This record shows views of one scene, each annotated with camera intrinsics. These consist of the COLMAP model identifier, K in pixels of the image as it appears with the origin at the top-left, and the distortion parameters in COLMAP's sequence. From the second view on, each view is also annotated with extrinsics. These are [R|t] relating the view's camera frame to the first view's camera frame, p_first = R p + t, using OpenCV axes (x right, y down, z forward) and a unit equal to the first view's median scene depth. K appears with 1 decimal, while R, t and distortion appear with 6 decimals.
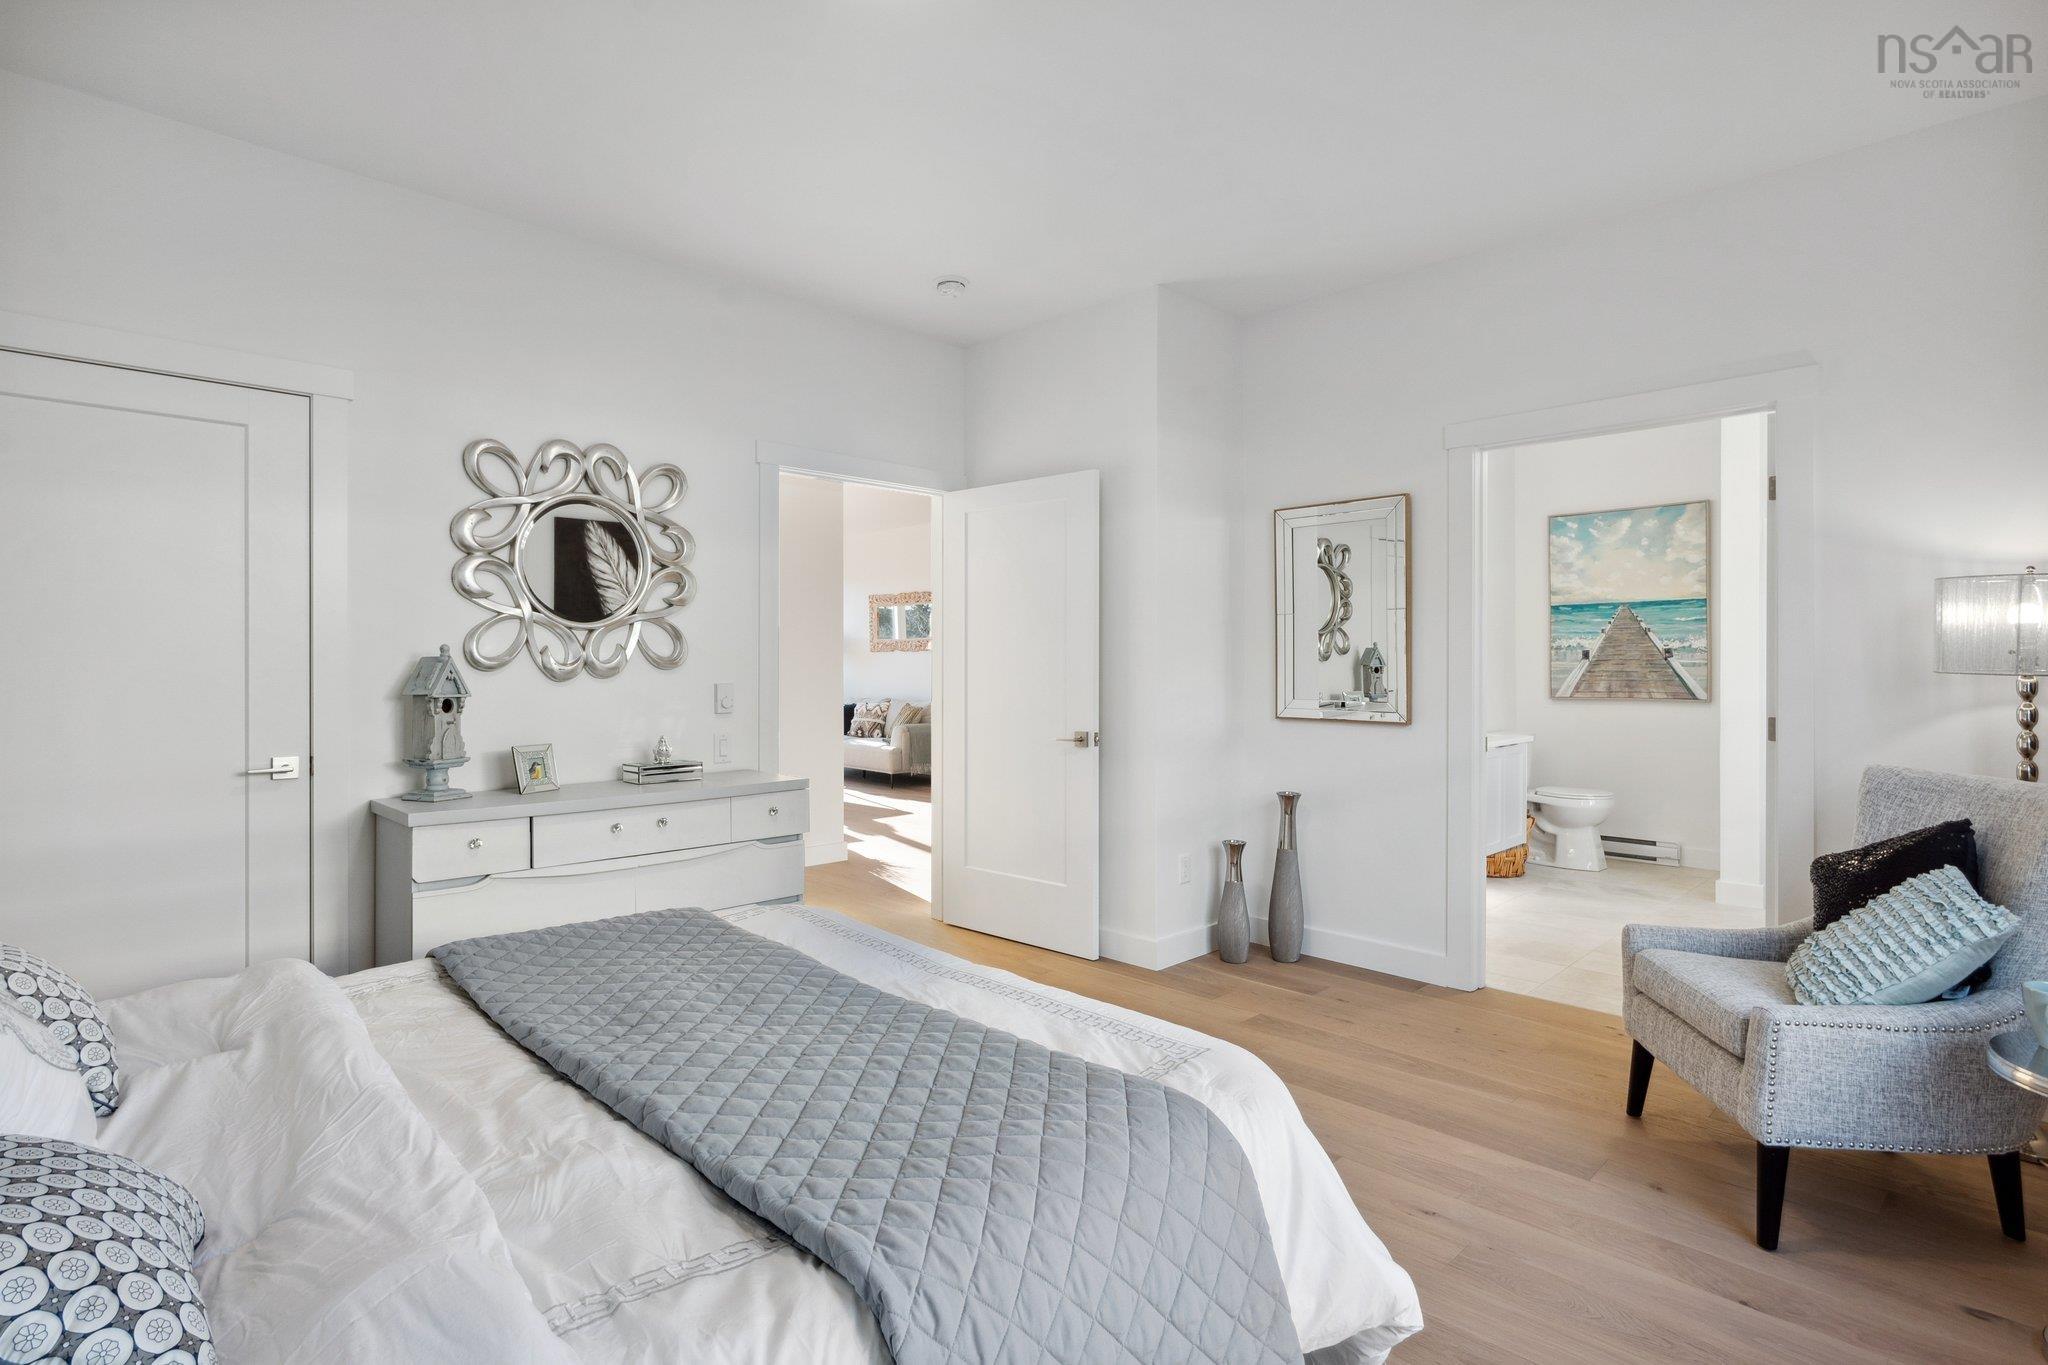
lens RADIAL K [[1020.0, 0, 1026.3], [0, 1020.0, 677.2], [0, 0, 1]] dist [0.000994, 0.000840]
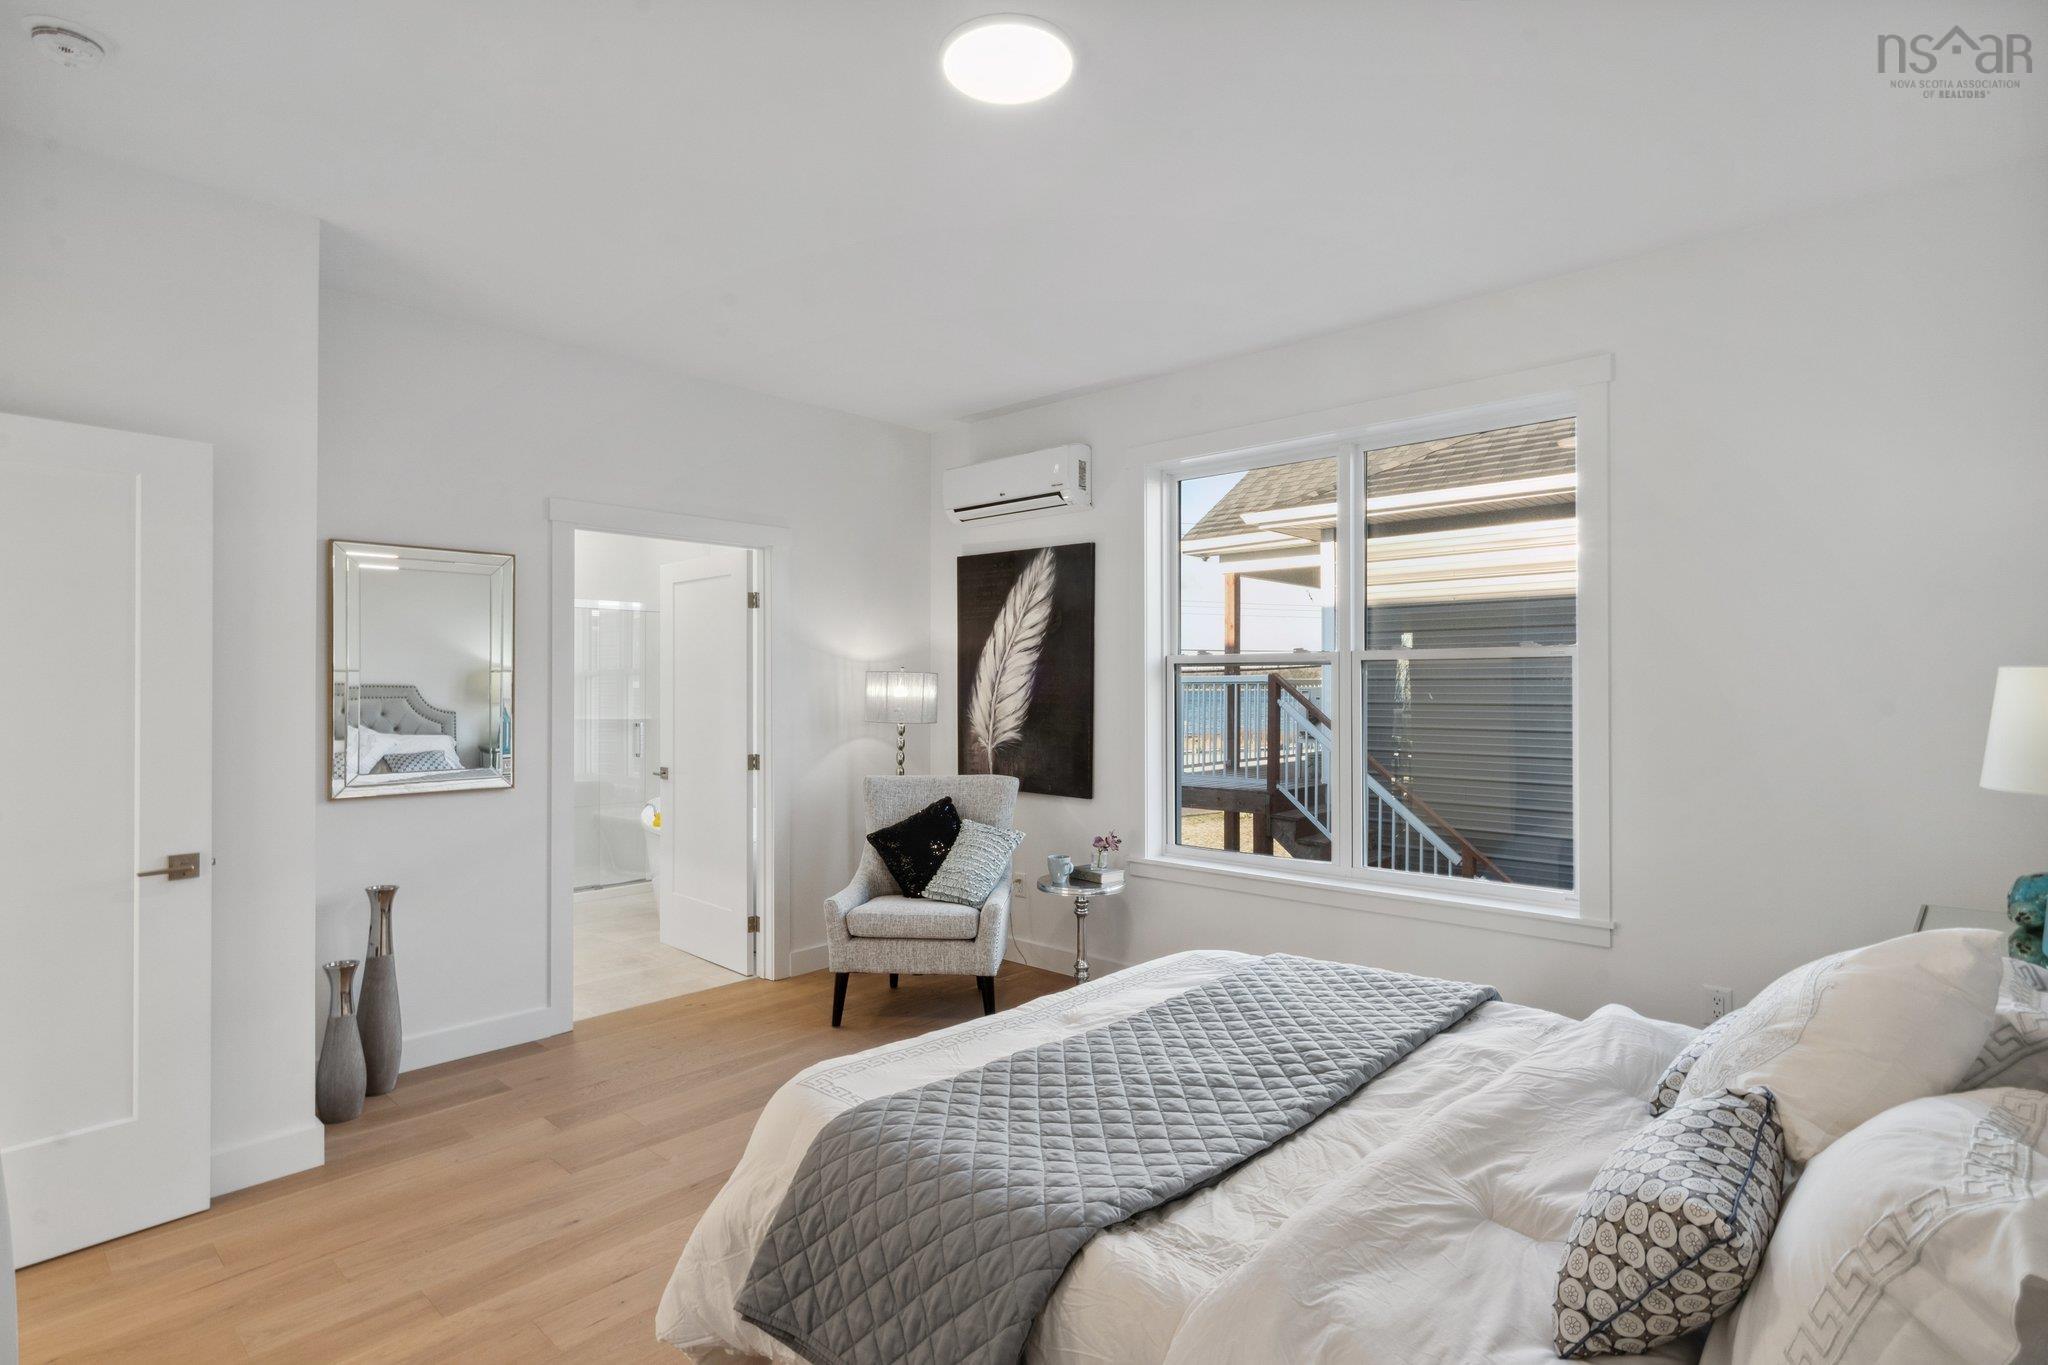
lens RADIAL K [[1020.0, 0, 1026.3], [0, 1020.0, 677.2], [0, 0, 1]] dist [0.000994, 0.000840]
pose [[-0.042796, 0.007966, 0.999052, -0.660893], [0.014390, 0.999869, -0.007356, -0.048679], [-0.998980, 0.014061, -0.042905, 0.561024]]
